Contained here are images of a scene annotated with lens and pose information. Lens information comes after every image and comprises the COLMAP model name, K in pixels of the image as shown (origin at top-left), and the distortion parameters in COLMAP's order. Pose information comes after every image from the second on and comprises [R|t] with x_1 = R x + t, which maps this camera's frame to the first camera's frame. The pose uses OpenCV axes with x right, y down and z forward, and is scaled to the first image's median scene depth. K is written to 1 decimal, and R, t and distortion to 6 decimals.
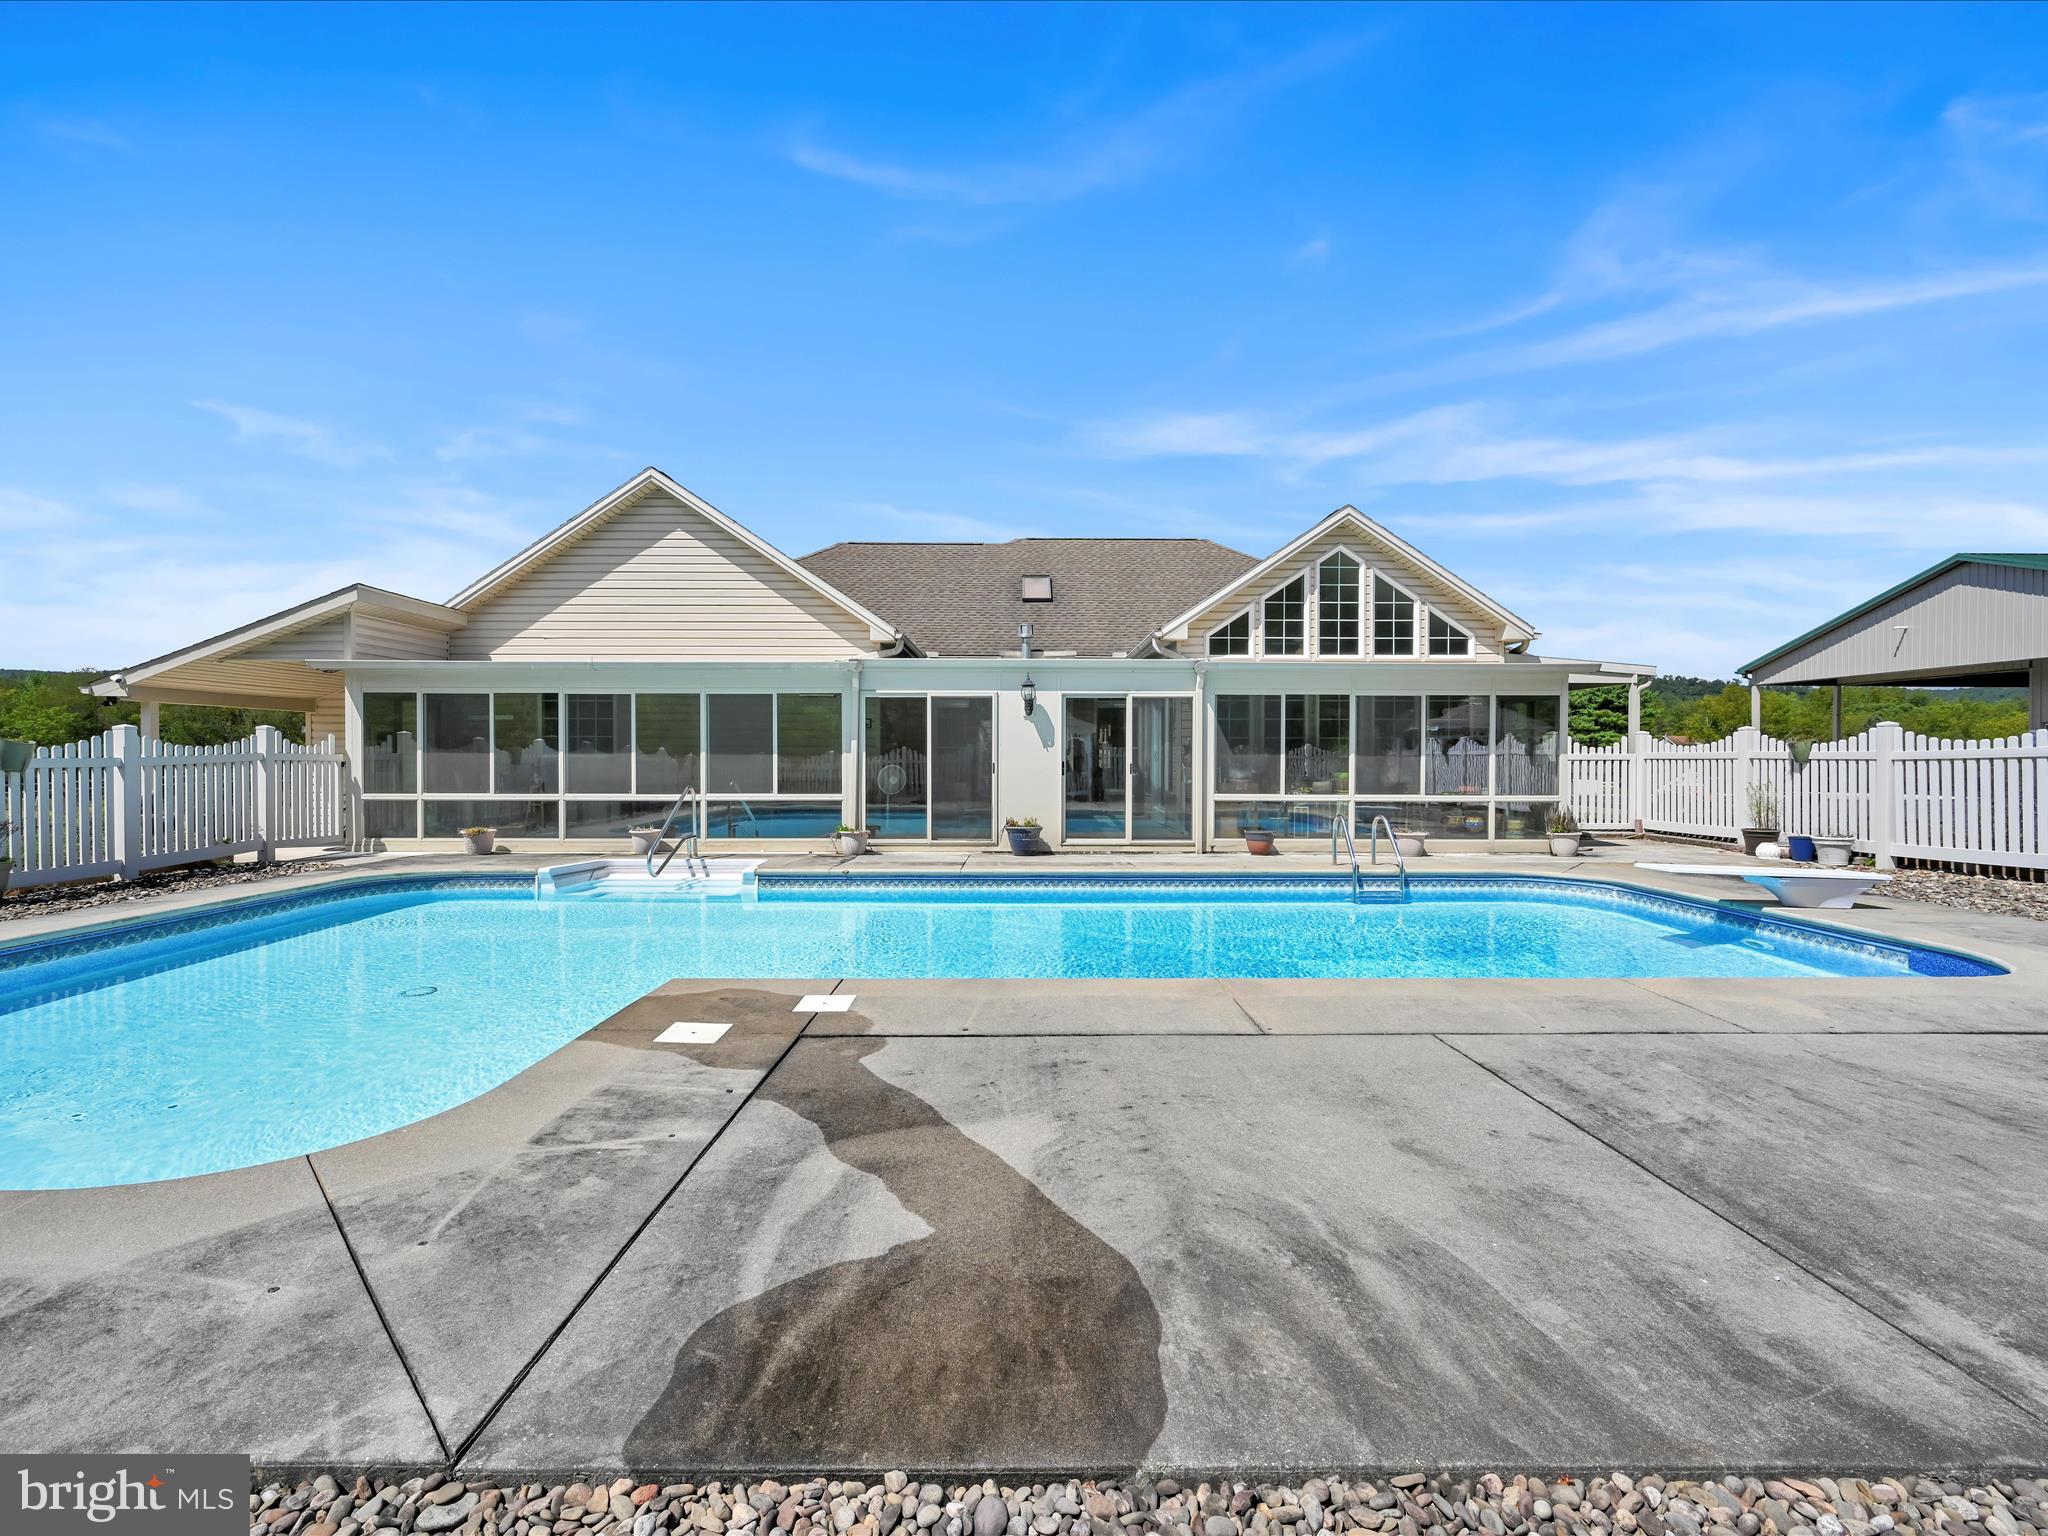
lens RADIAL K [[924.9, 0, 1025.0], [0, 924.9, 761.3], [0, 0, 1]] dist [0.003381, 0.000402]
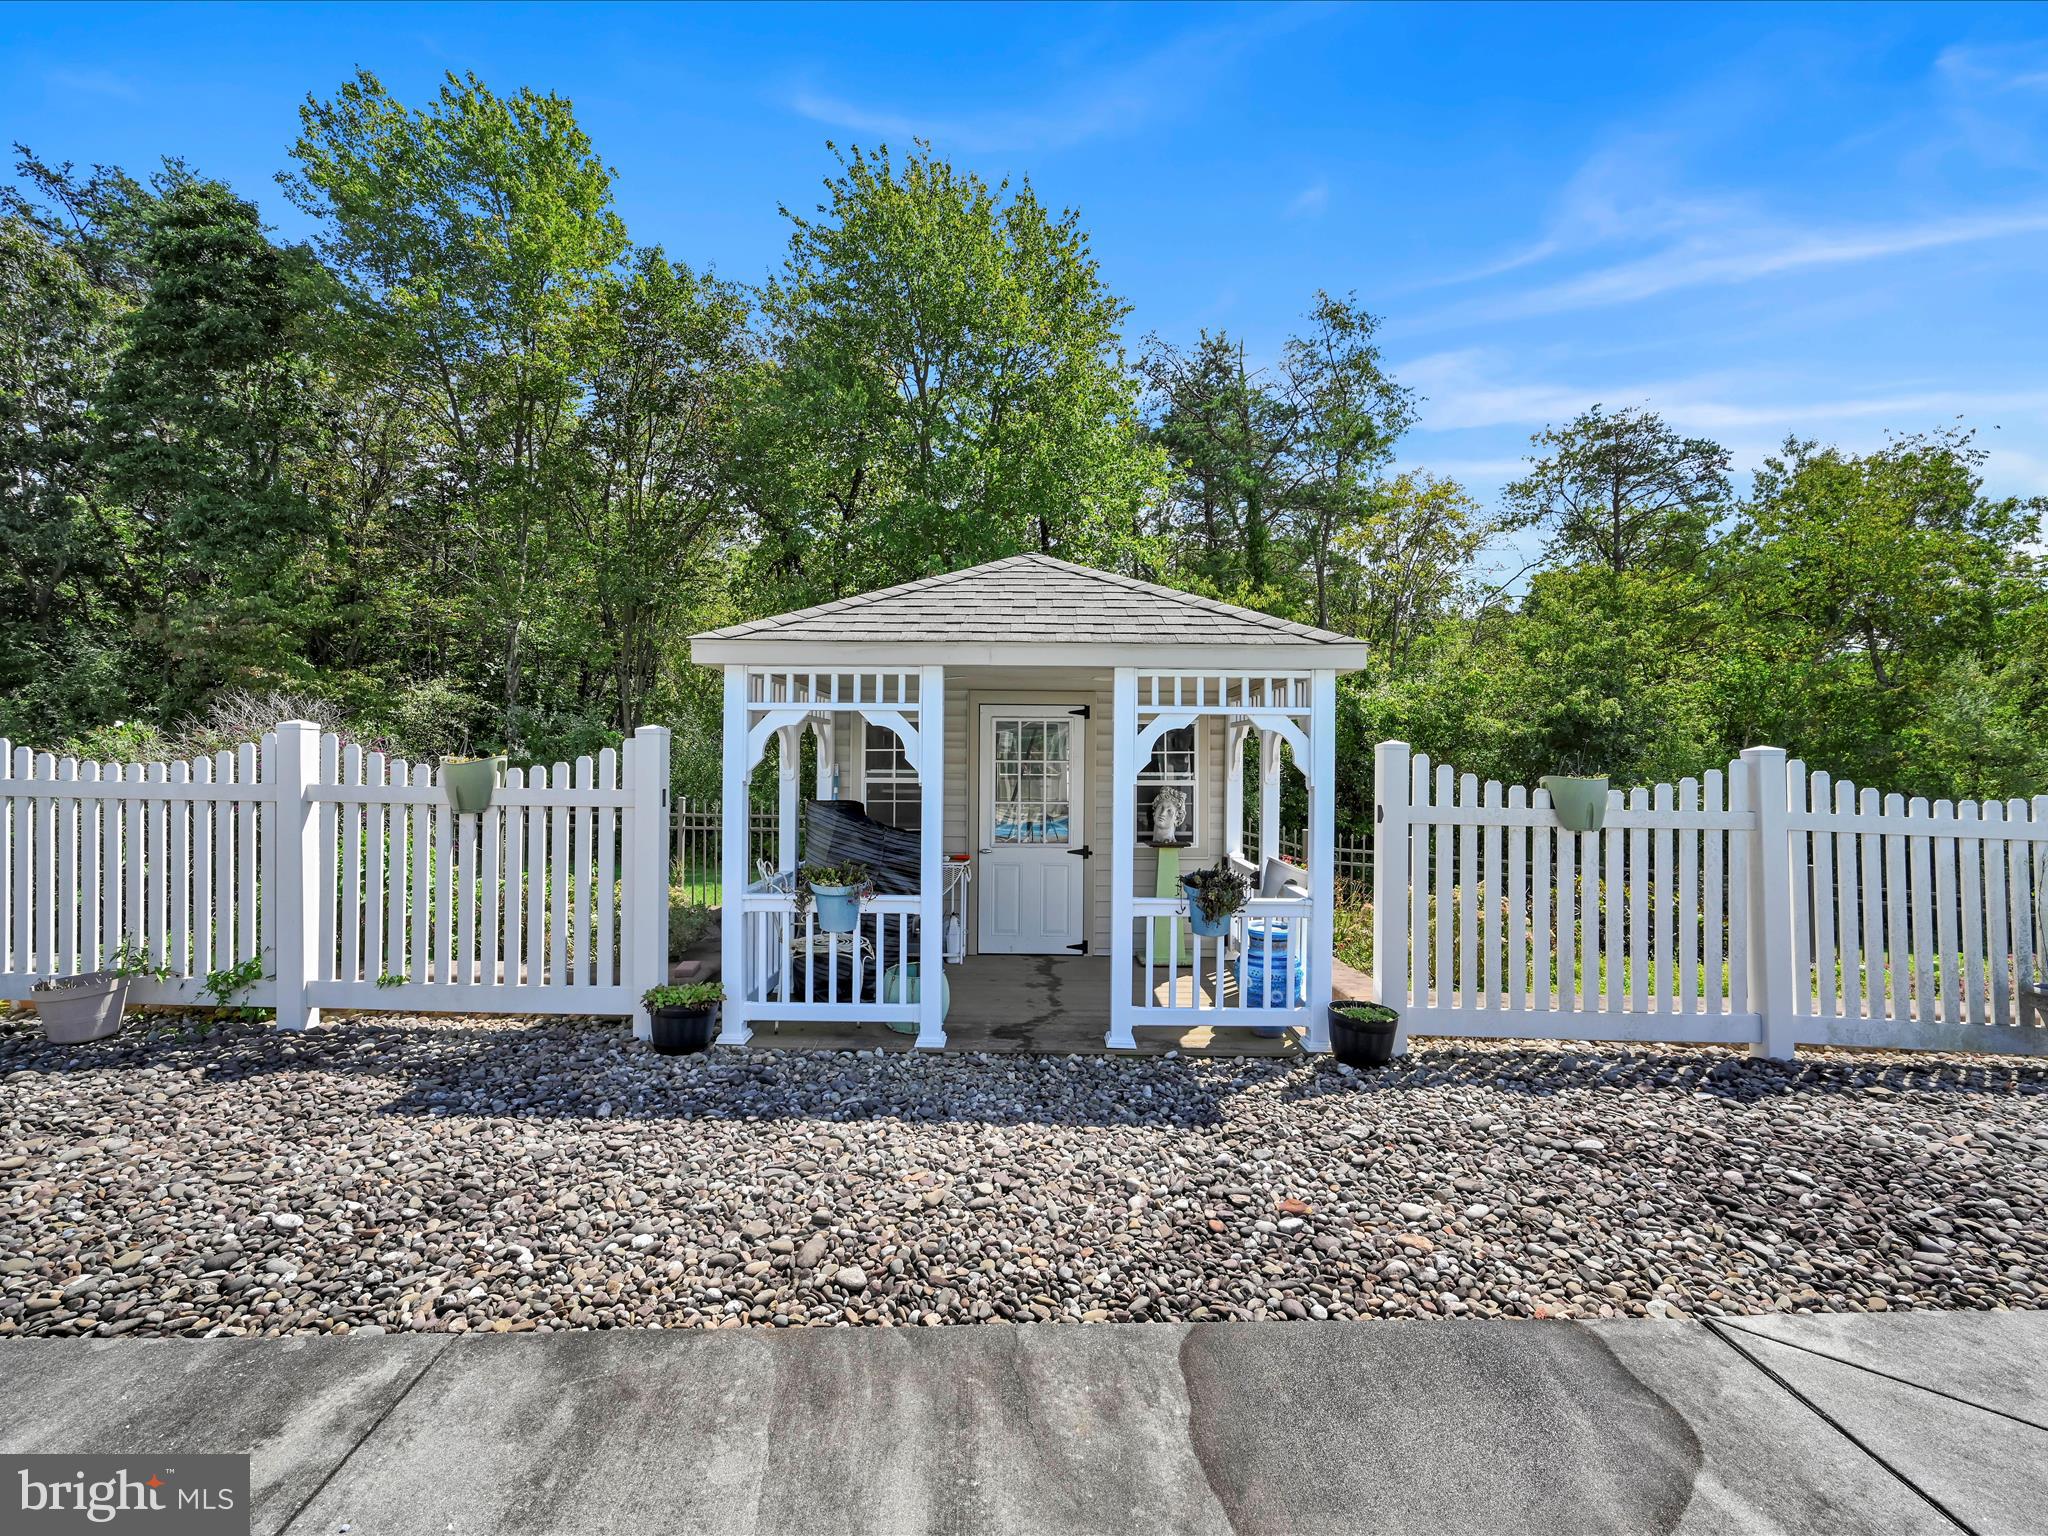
lens RADIAL K [[924.9, 0, 1025.0], [0, 924.9, 761.3], [0, 0, 1]] dist [0.003381, 0.000402]
pose [[-0.999617, -0.007516, -0.026639, 0.343145], [-0.007500, 0.999972, -0.000725, -0.044055], [0.026644, -0.000525, -0.999645, 1.934335]]
